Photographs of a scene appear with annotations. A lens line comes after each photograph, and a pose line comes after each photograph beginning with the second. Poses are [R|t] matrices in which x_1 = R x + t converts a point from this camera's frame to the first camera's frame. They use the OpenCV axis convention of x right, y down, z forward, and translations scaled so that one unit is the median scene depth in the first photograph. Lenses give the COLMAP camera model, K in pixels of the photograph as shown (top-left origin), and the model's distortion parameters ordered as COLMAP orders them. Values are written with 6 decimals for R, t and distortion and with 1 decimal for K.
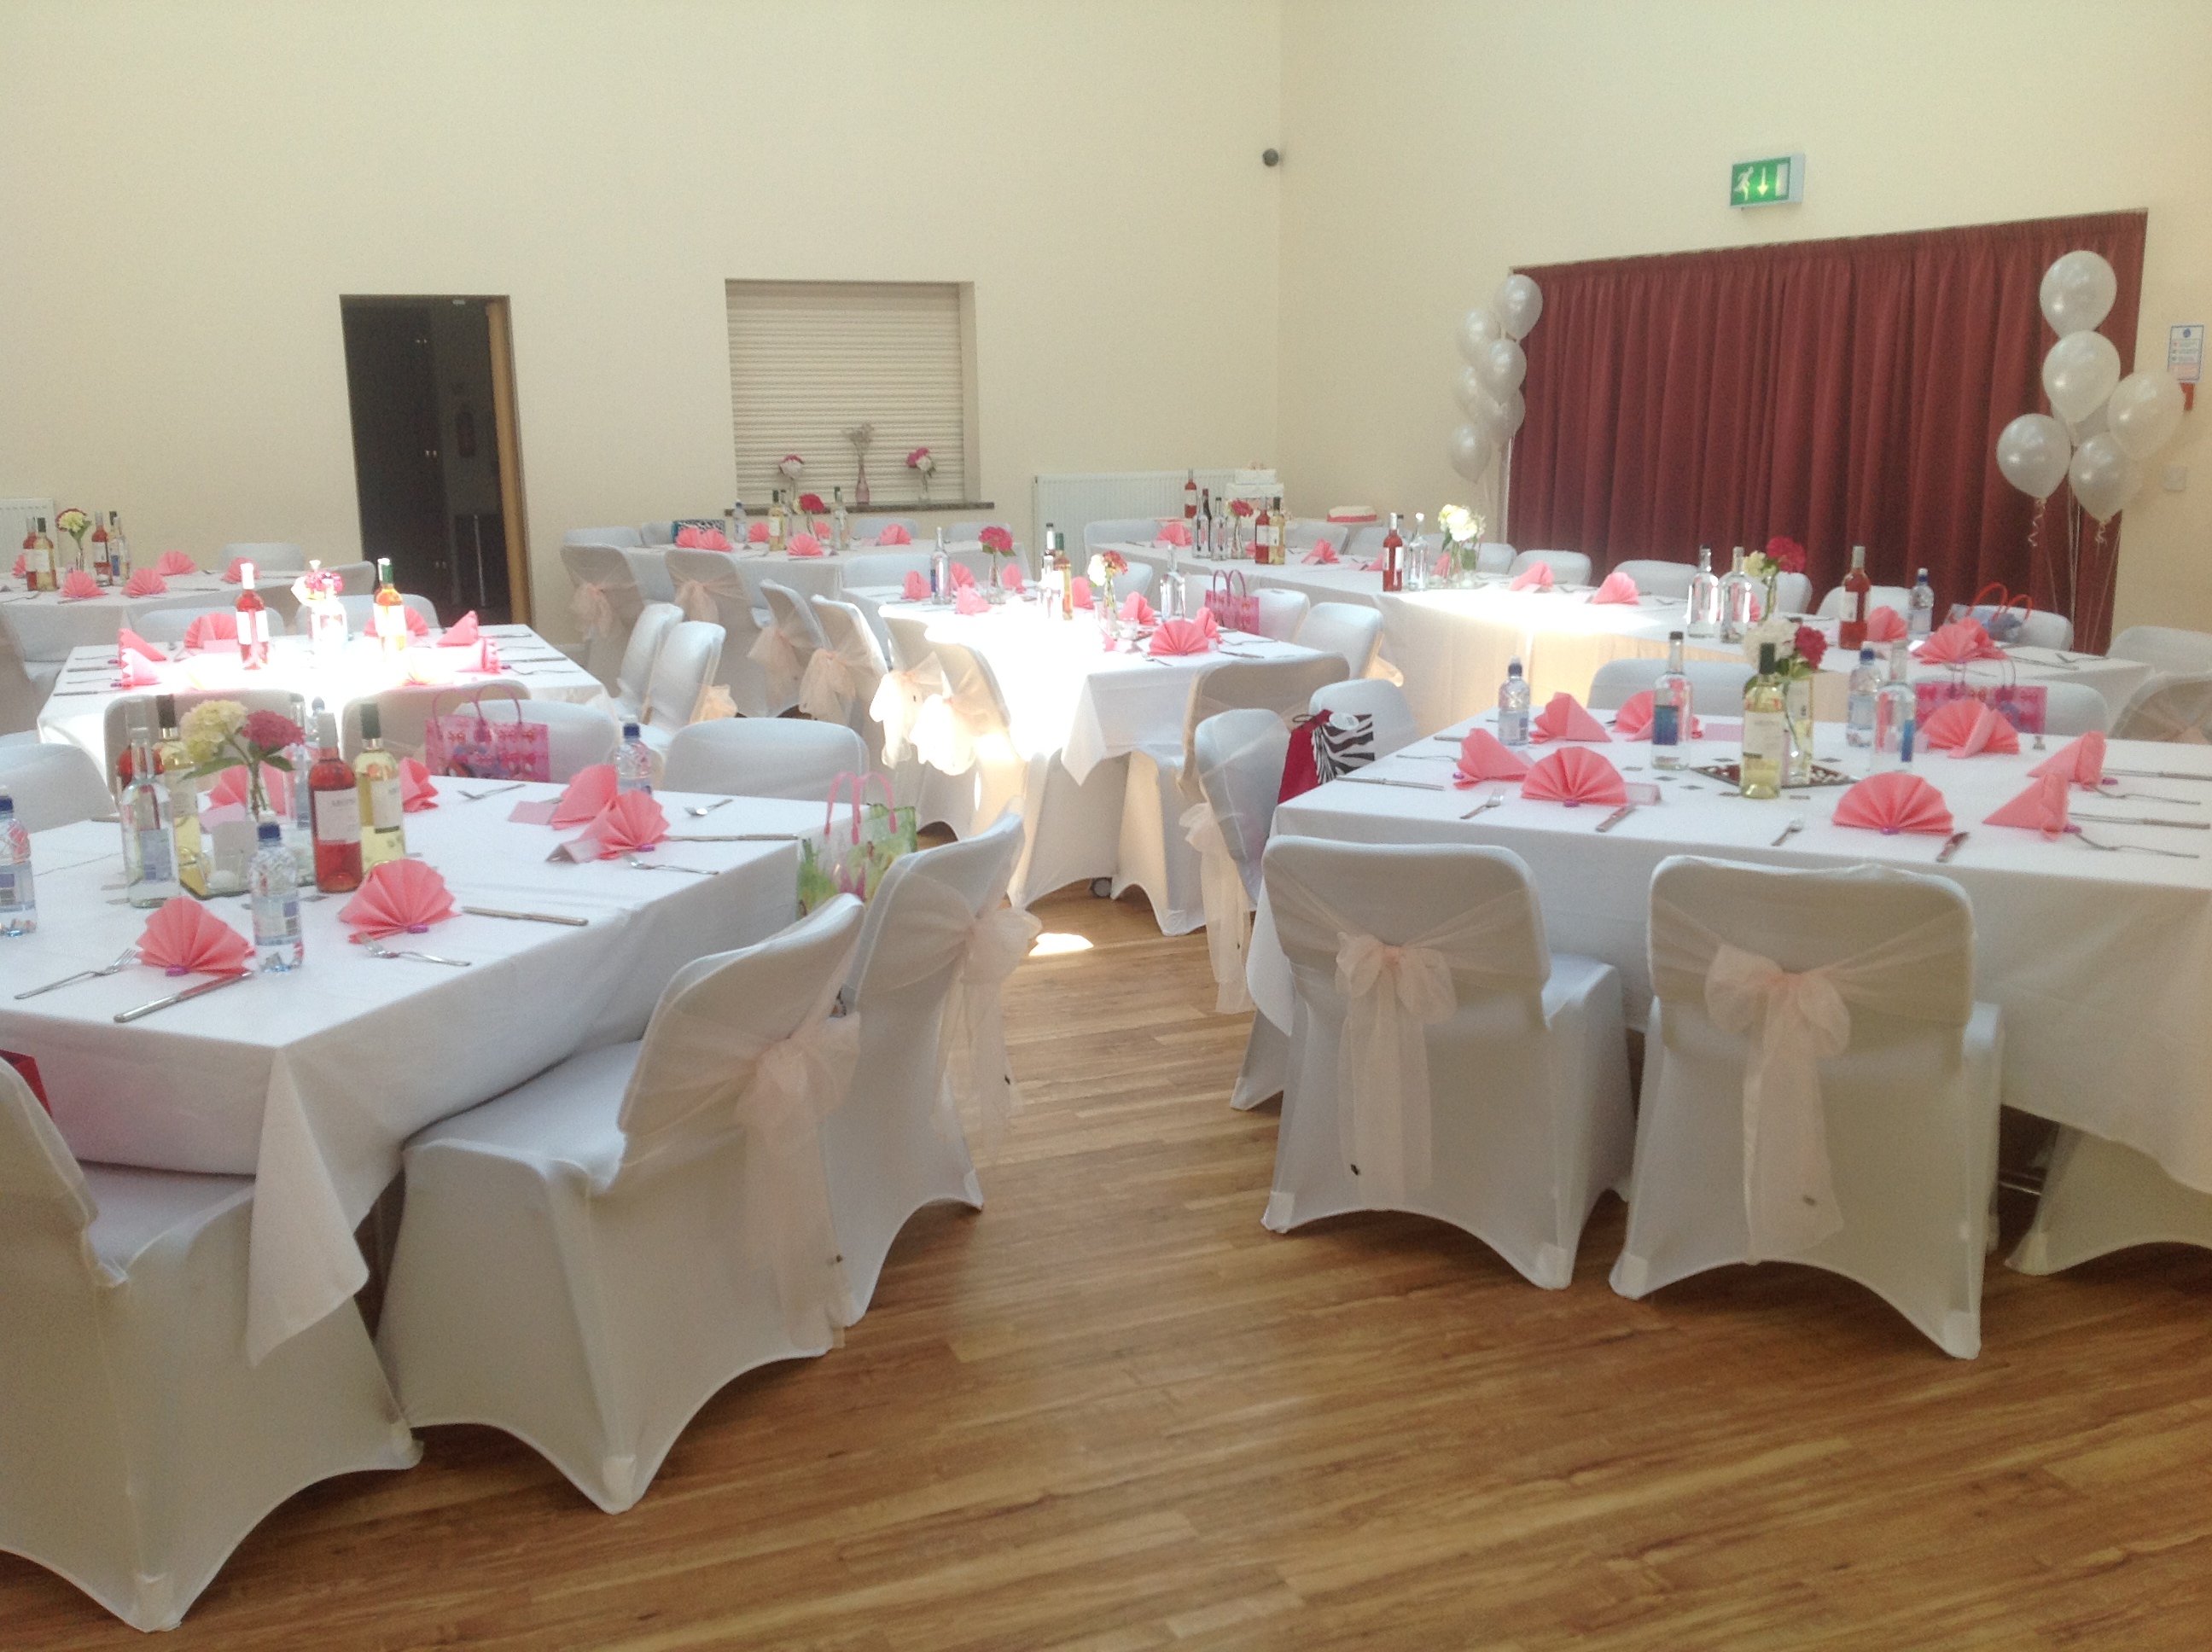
lens RADIAL K [[2063.5, 0, 1086.3], [0, 2063.5, 826.0], [0, 0, 1]] dist [0.027246, 0.000000]
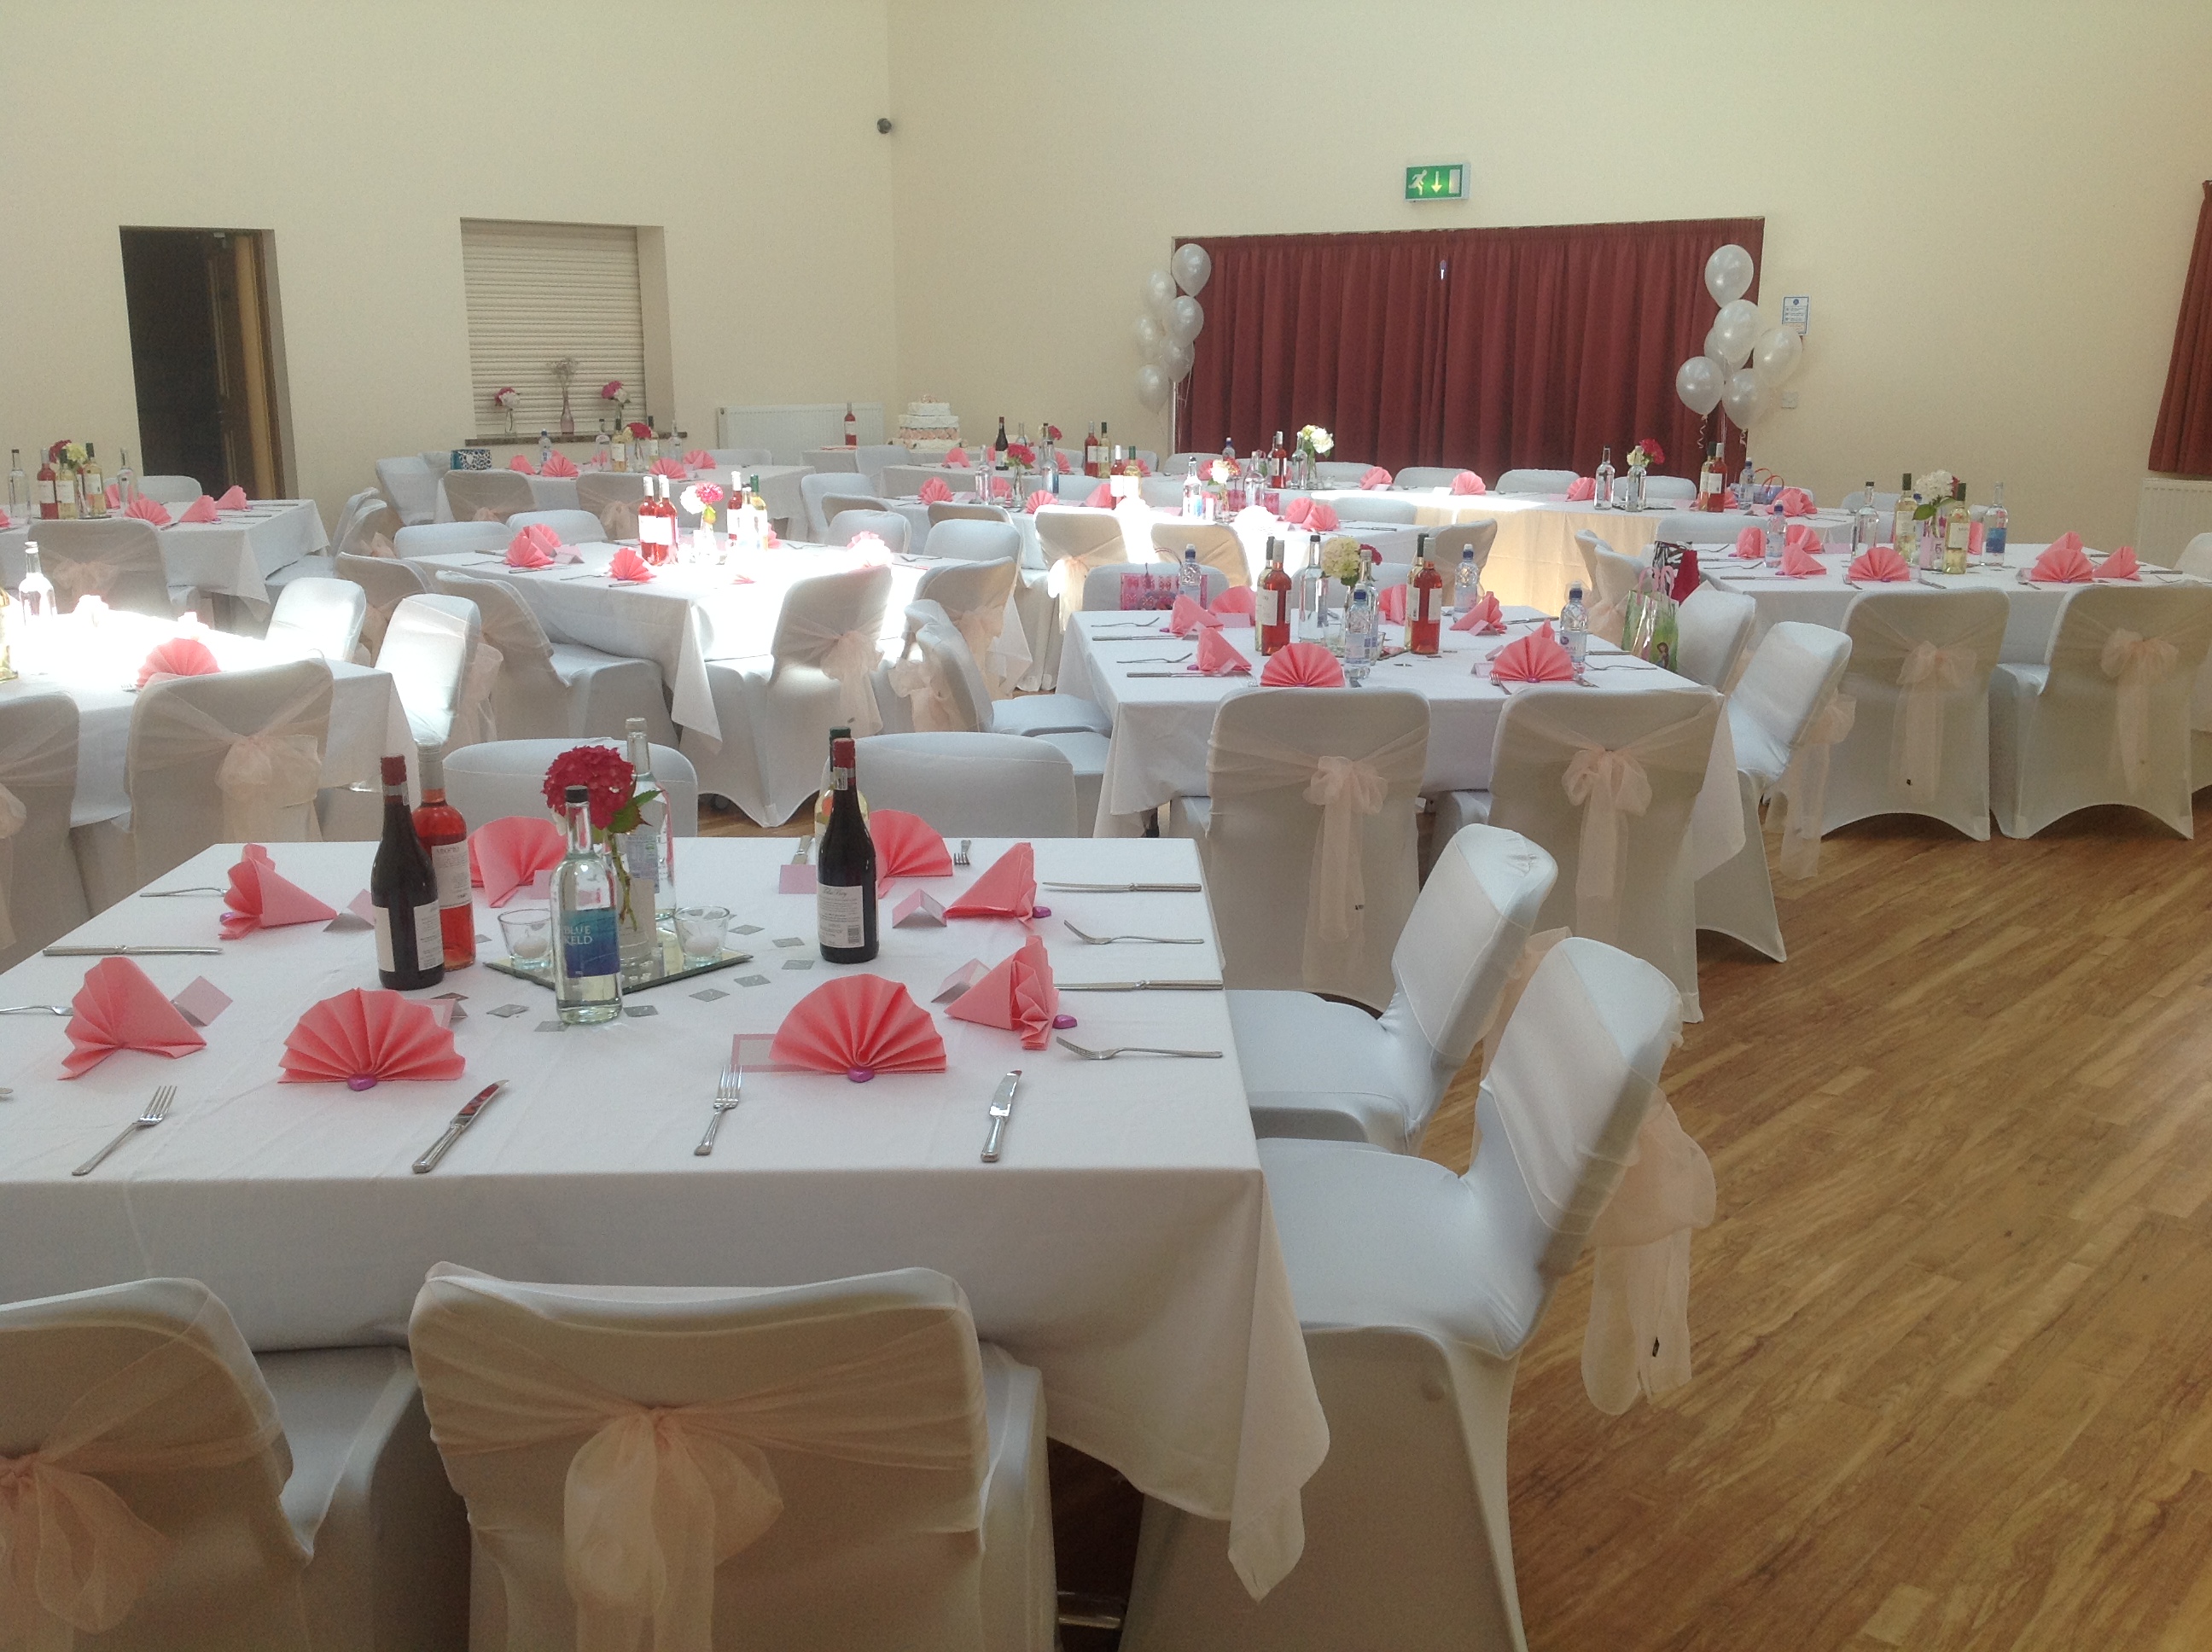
lens RADIAL K [[2063.5, 0, 1102.3], [0, 2063.5, 829.3], [0, 0, 1]] dist [0.027246, 0.000000]
pose [[0.896576, -0.090490, 0.433546, -0.430882], [0.078848, 0.995879, 0.044803, 0.025691], [-0.435814, -0.005985, 0.900017, -0.099351]]
